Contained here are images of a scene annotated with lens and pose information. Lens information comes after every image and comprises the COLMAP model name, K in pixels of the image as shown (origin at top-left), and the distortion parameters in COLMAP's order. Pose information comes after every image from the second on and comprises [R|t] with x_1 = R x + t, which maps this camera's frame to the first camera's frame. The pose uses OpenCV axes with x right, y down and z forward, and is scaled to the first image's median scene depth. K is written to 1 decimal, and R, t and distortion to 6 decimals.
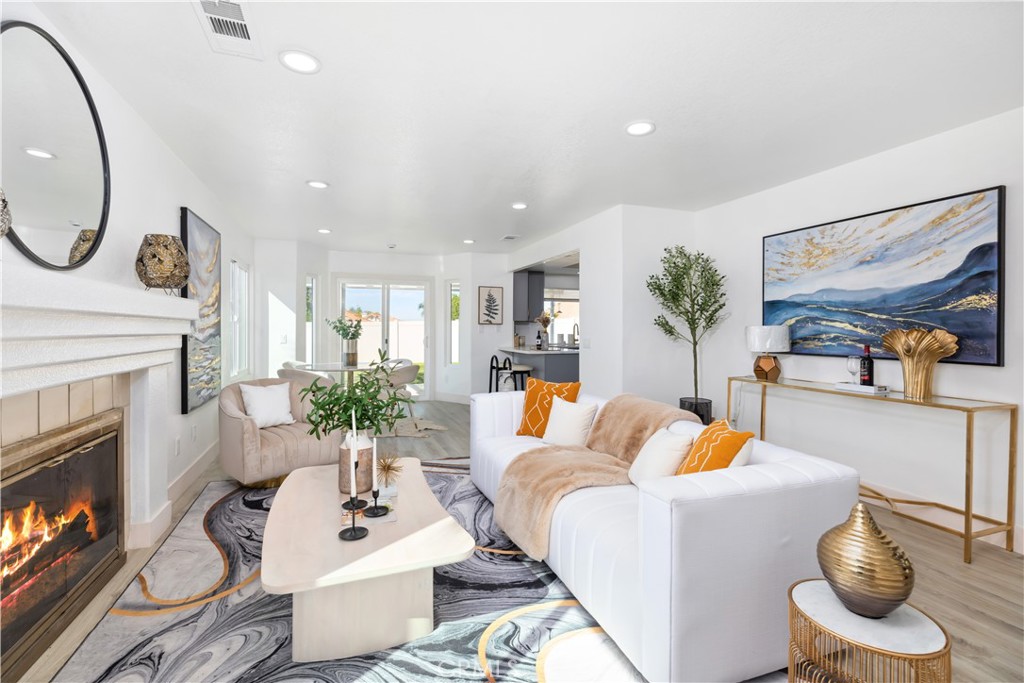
lens RADIAL K [[466.0, 0, 515.3], [0, 466.0, 339.1], [0, 0, 1]] dist [0.004208, 0.001126]
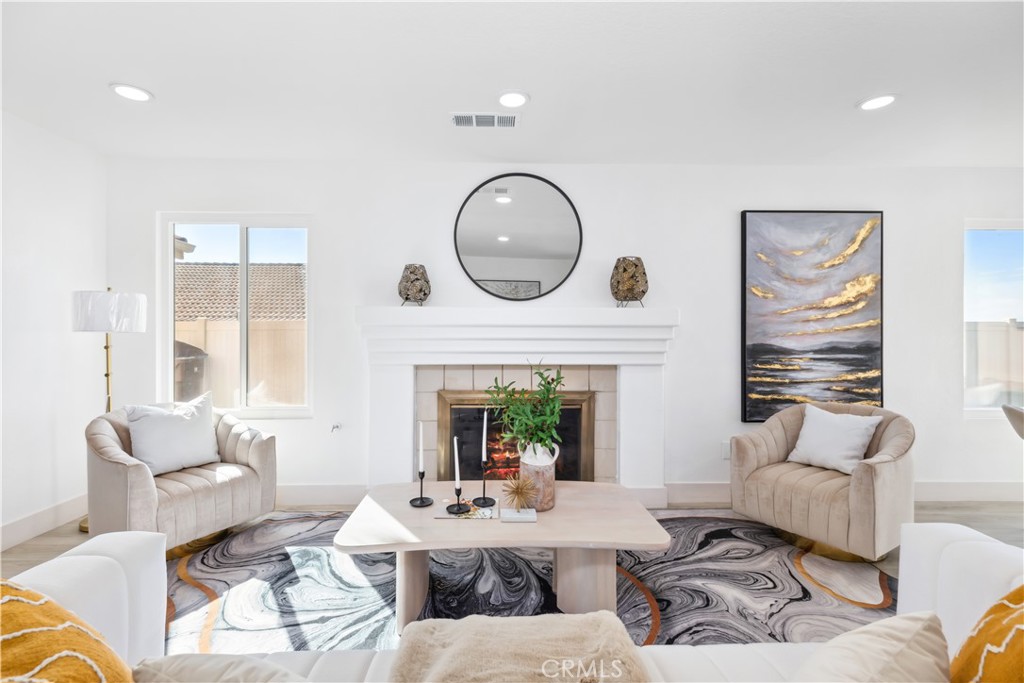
lens RADIAL K [[466.0, 0, 504.1], [0, 466.0, 324.6], [0, 0, 1]] dist [0.004208, 0.001126]
pose [[-0.364147, -0.011272, -0.931273, 0.399115], [-0.029836, 0.999555, -0.000432, -0.025520], [0.930863, 0.027628, -0.364321, 0.916614]]
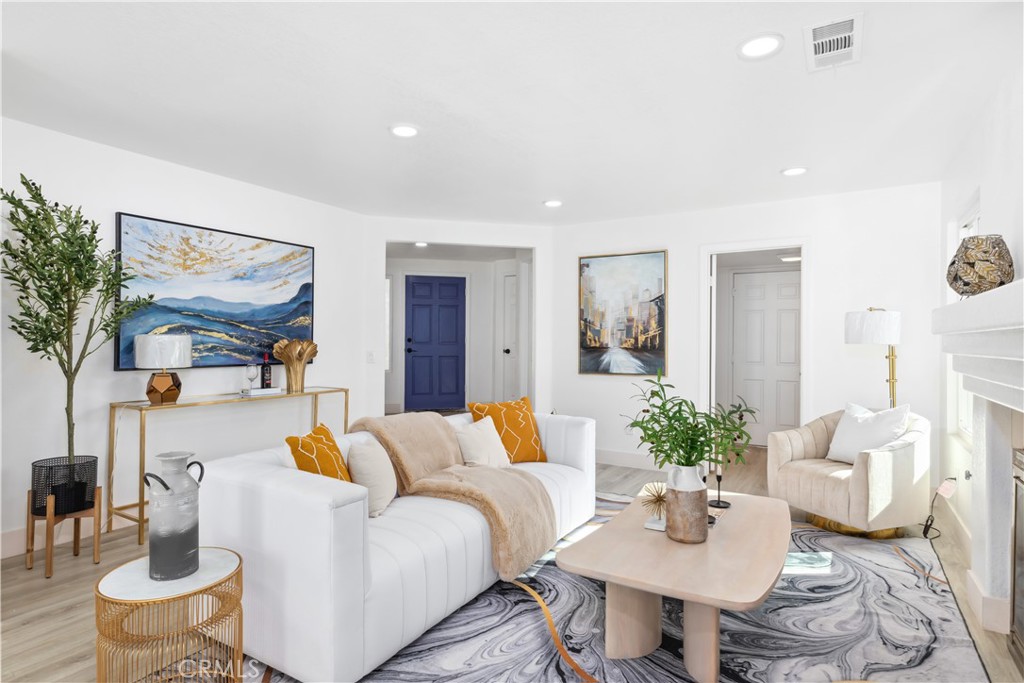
lens RADIAL K [[539.2, 0, 518.1], [0, 539.2, 340.8], [0, 0, 1]] dist [-0.011896, -0.000636]
pose [[-0.622430, -0.001390, 0.782674, -0.645494], [0.014504, 0.999806, 0.013311, -0.025537], [-0.782541, 0.019637, -0.622289, 1.304819]]
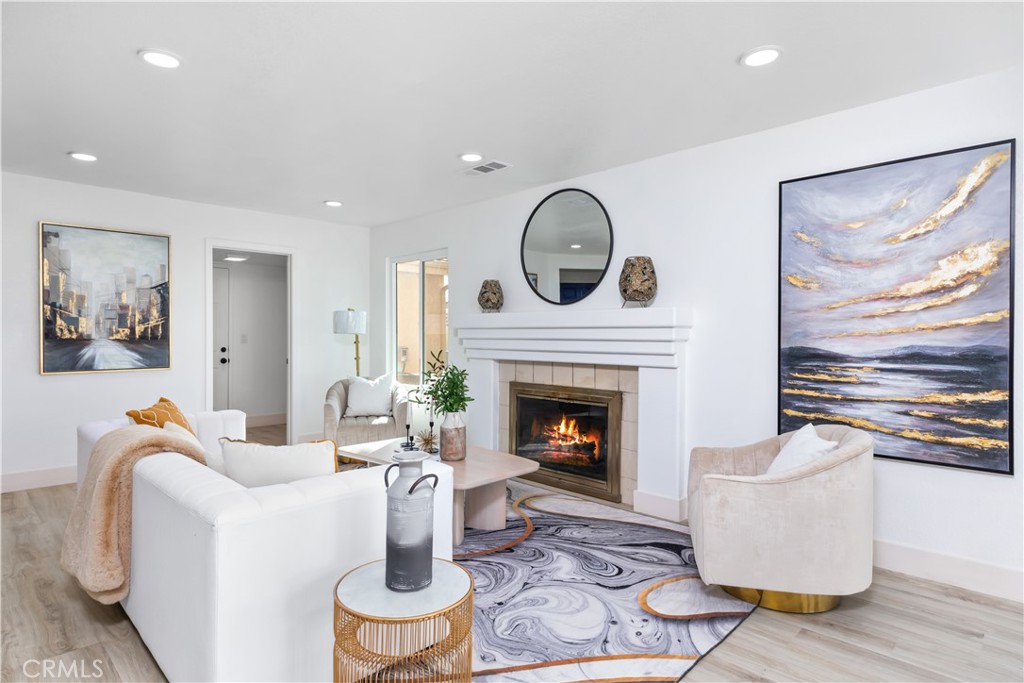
lens RADIAL K [[539.2, 0, 485.5], [0, 539.2, 326.1], [0, 0, 1]] dist [-0.011896, -0.000636]
pose [[-0.930933, -0.005850, -0.365144, 0.090833], [-0.011456, 0.999847, 0.013189, -0.042959], [0.365011, 0.016461, -0.930858, 1.725381]]
